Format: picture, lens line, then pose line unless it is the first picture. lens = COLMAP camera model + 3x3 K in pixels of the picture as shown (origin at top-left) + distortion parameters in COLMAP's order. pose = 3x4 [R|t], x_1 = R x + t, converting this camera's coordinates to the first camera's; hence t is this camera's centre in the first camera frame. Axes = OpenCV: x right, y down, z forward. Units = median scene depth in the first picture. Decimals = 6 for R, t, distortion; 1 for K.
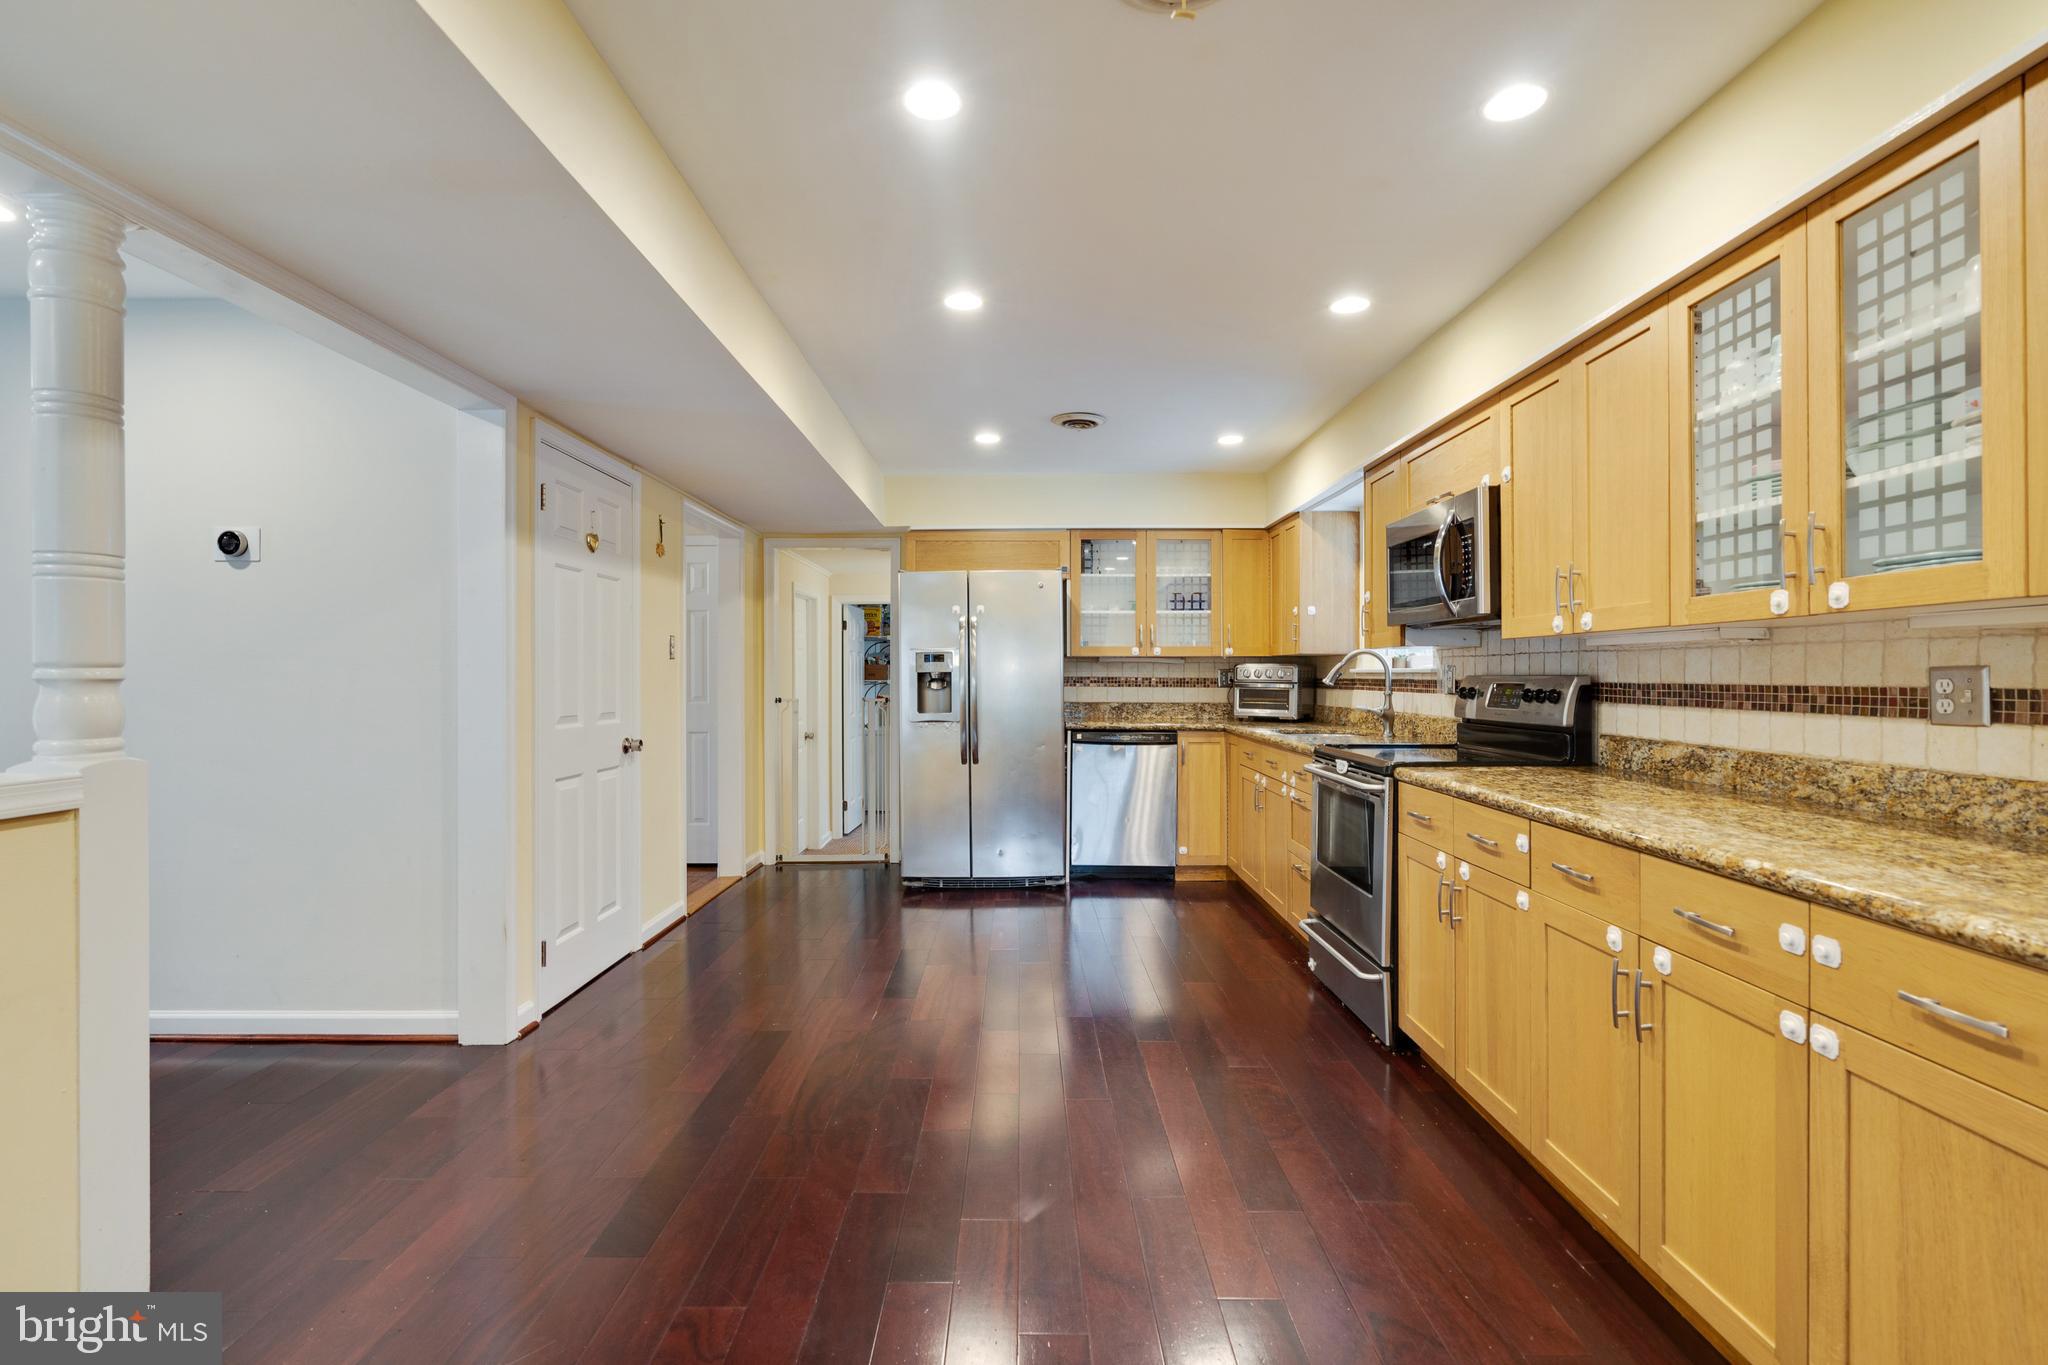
lens RADIAL K [[929.8, 0, 1019.4], [0, 929.8, 676.2], [0, 0, 1]] dist [0.001379, 0.000456]
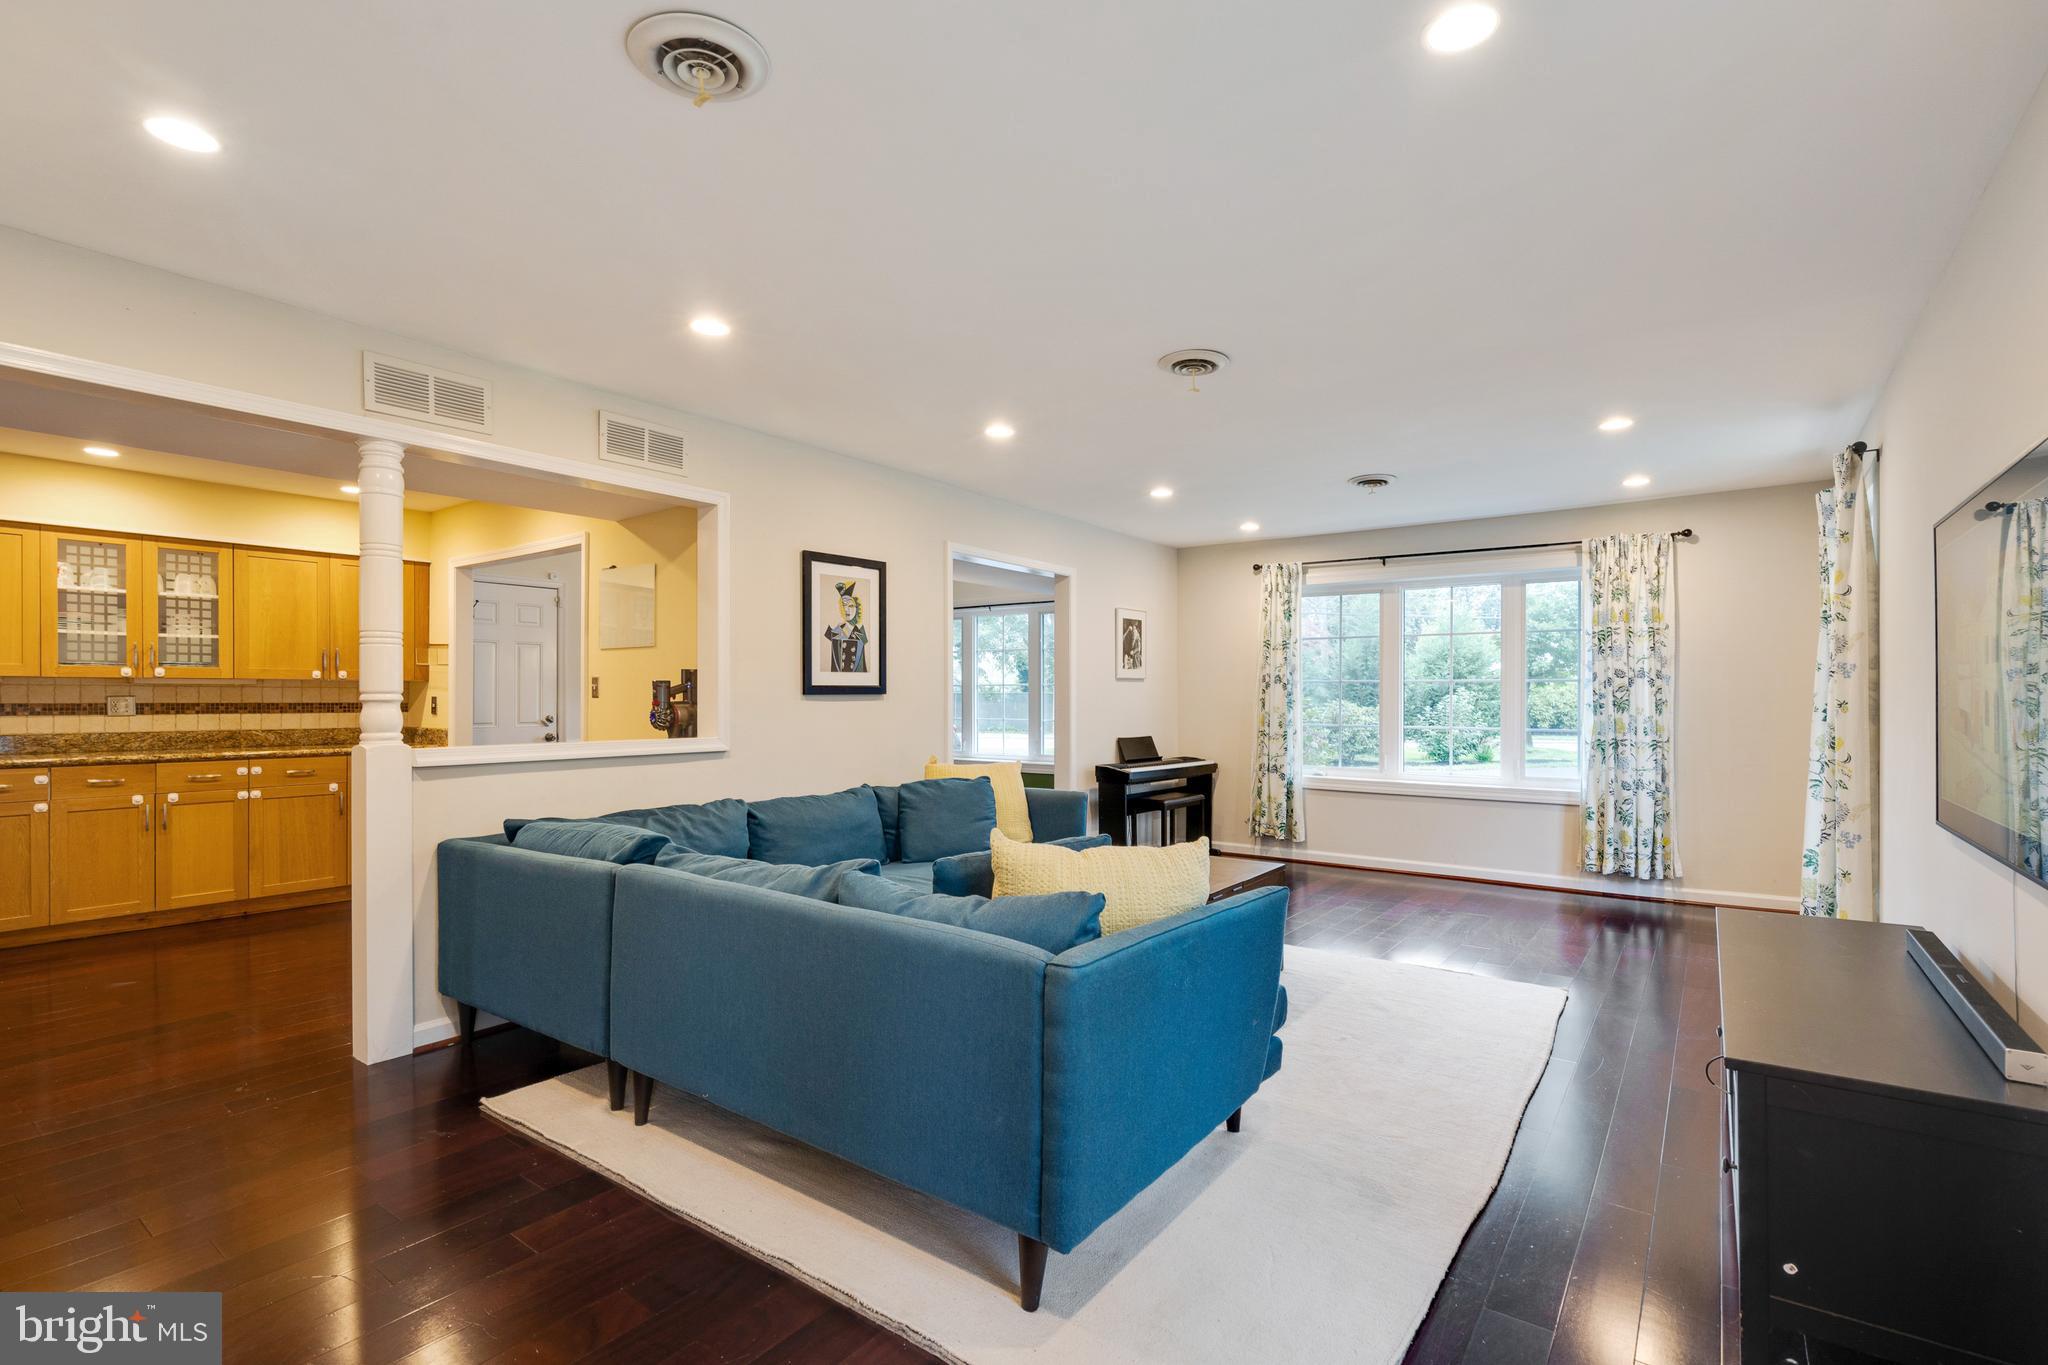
lens RADIAL K [[954.2, 0, 1030.9], [0, 954.2, 699.0], [0, 0, 1]] dist [0.003056, 0.001021]
pose [[-0.798697, 0.000631, 0.601733, -1.402250], [0.002492, 0.999994, 0.002259, 0.000093], [-0.601729, 0.003304, -0.798694, 0.771422]]
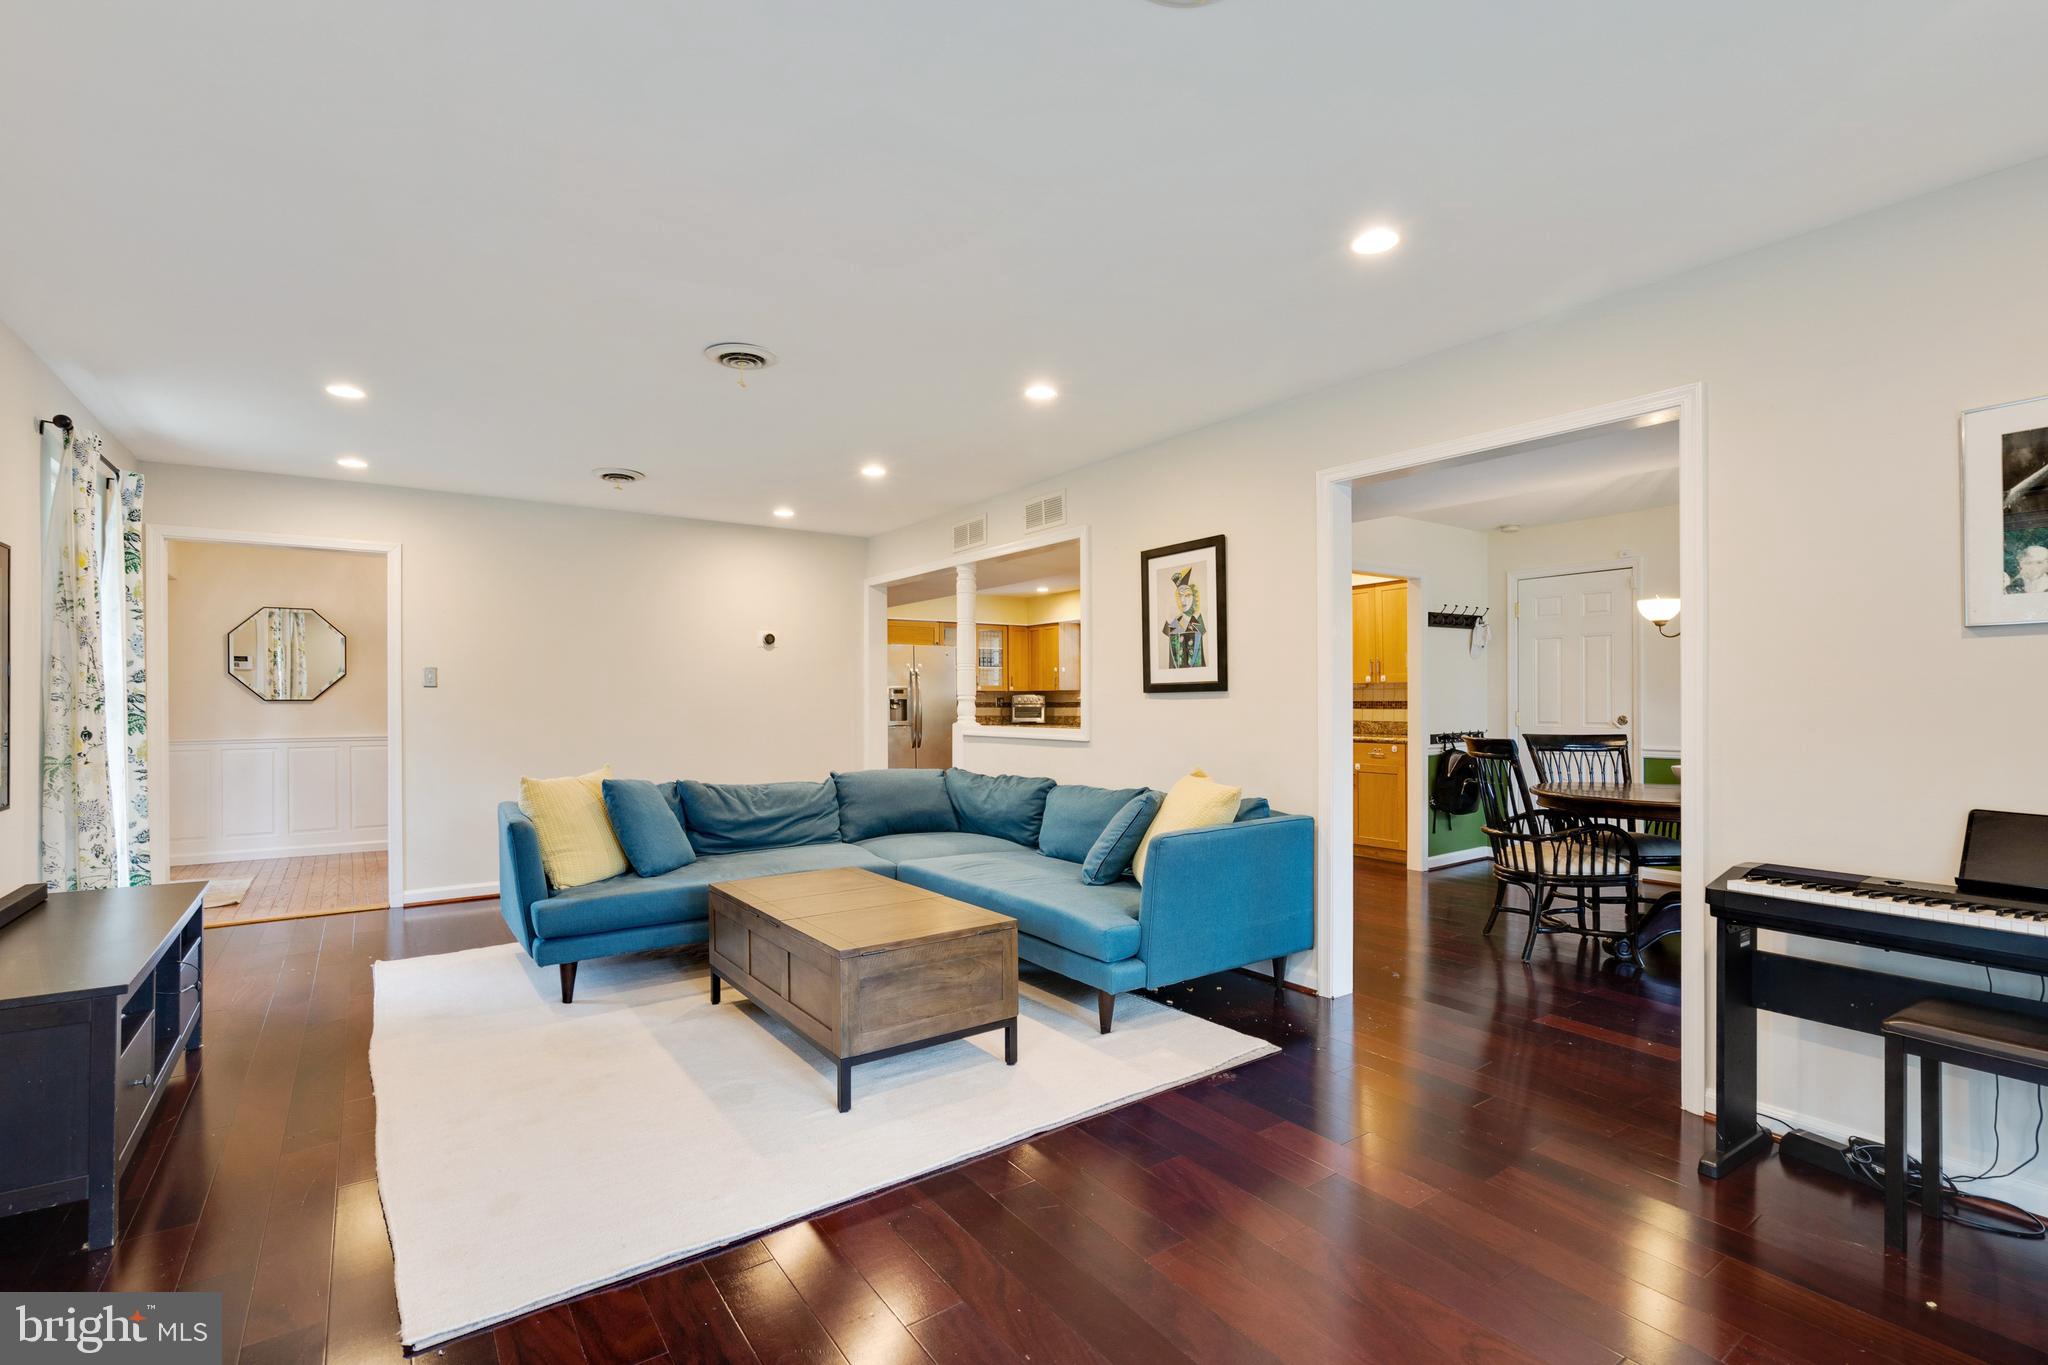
lens RADIAL K [[935.9, 0, 1026.1], [0, 935.9, 688.7], [0, 0, 1]] dist [-0.002506, -0.000047]
pose [[0.817784, 0.005730, 0.575497, -1.265398], [0.005014, 0.999842, -0.017081, 0.010459], [-0.575504, 0.016854, 0.817625, -0.889598]]
